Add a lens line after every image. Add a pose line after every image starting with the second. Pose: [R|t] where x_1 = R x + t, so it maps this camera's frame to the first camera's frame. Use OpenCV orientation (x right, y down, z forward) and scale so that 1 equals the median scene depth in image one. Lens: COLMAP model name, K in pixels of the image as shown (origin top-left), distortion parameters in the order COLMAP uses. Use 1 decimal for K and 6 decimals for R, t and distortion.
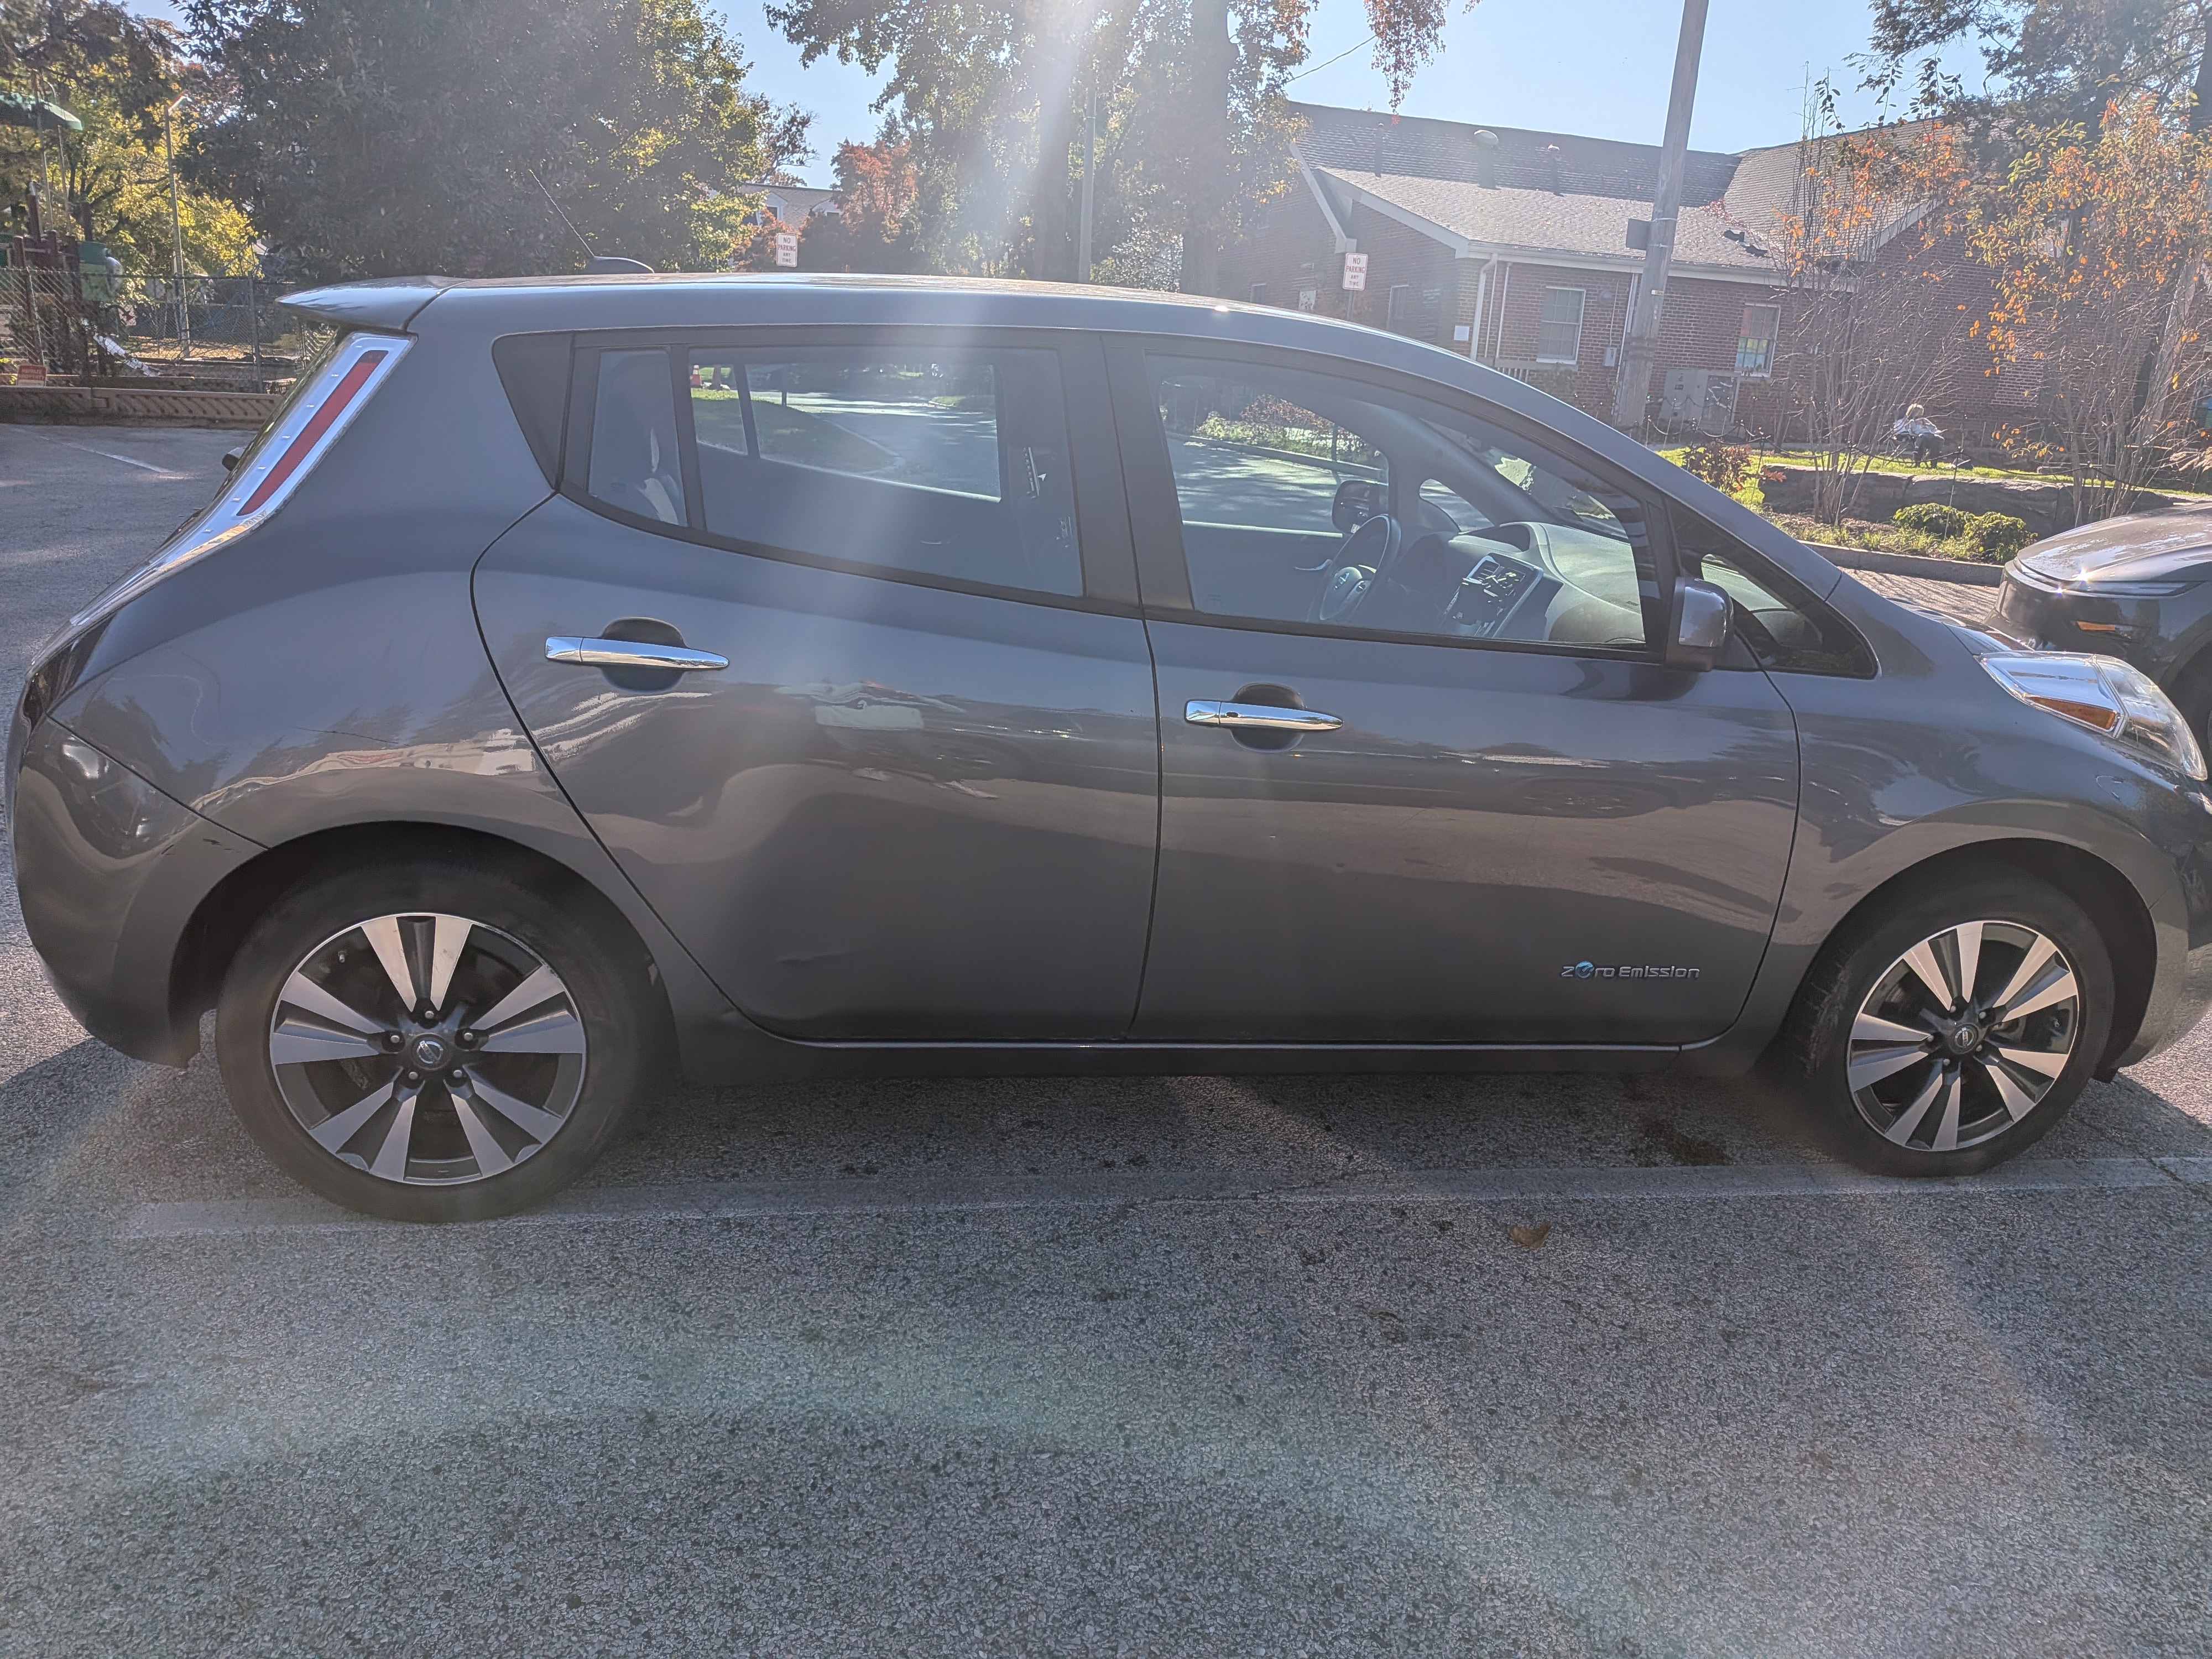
lens RADIAL K [[1578.7, 0, 1091.6], [0, 1578.7, 867.2], [0, 0, 1]] dist [0.003614, -0.006243]
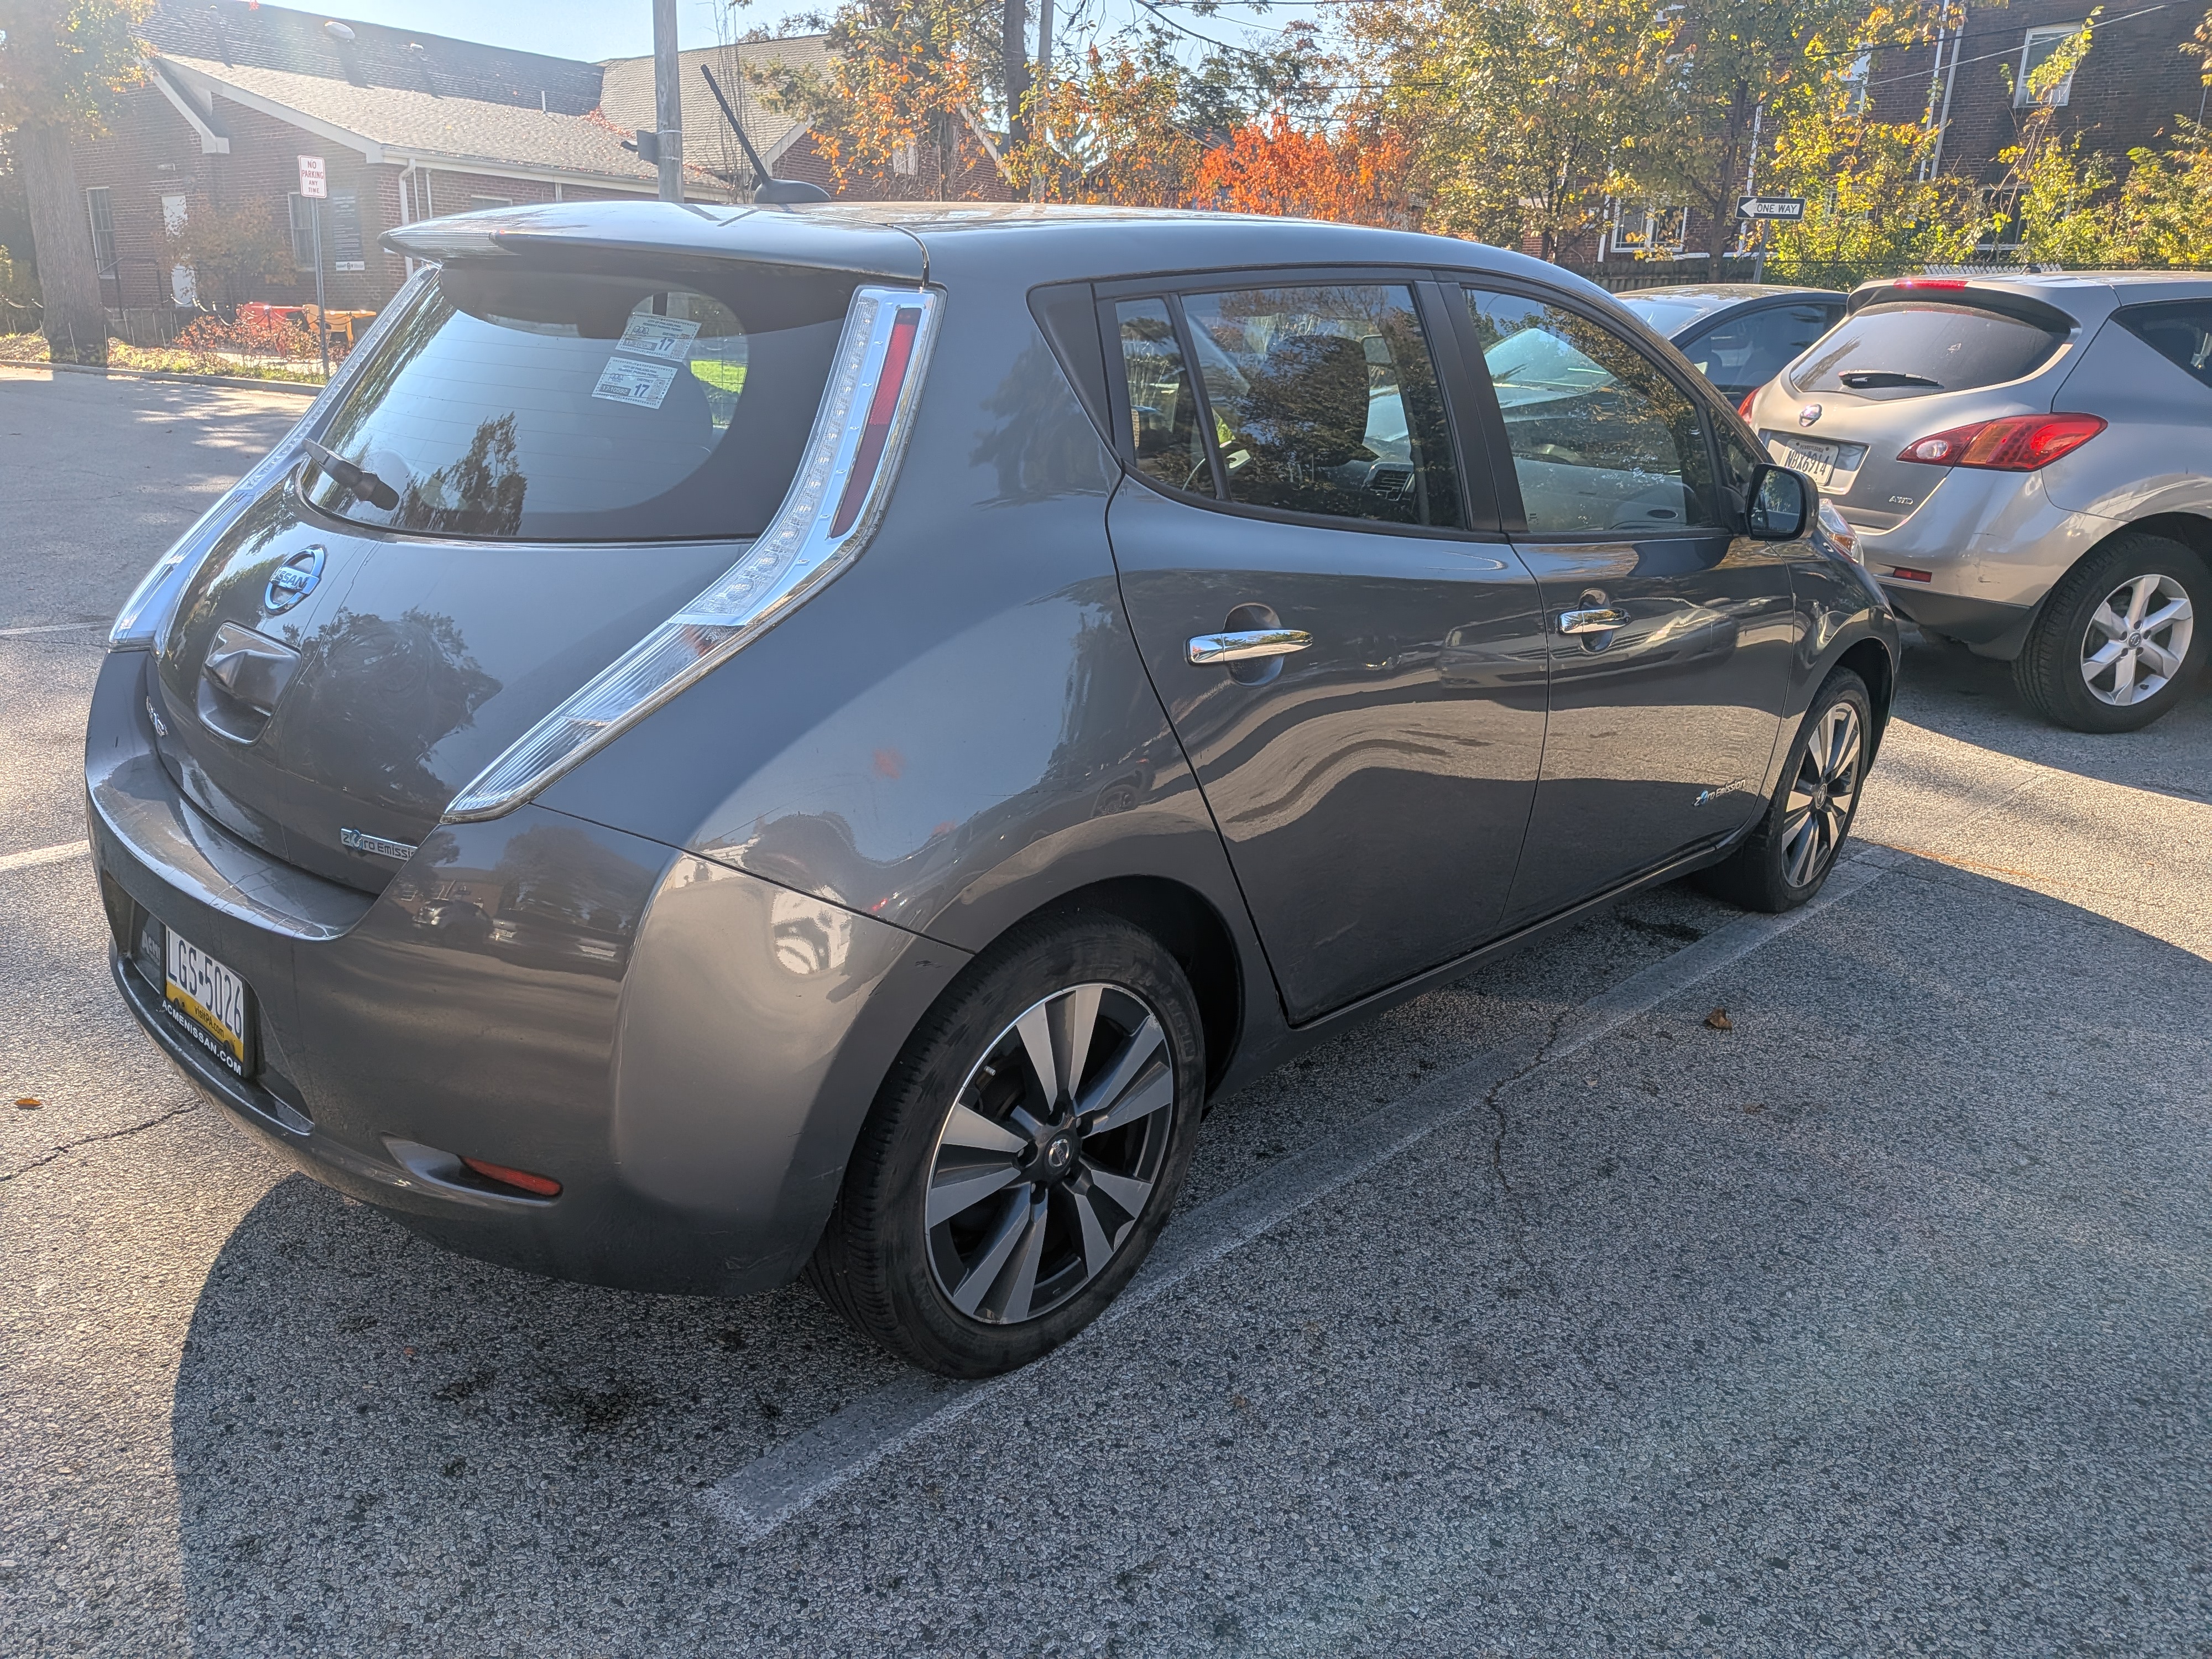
lens RADIAL K [[1578.7, 0, 1091.6], [0, 1578.7, 867.2], [0, 0, 1]] dist [0.003614, -0.006243]
pose [[0.804048, -0.221127, 0.551915, -0.721160], [0.193492, 0.975053, 0.108774, -0.102774], [-0.562200, 0.019332, 0.826776, 0.252089]]
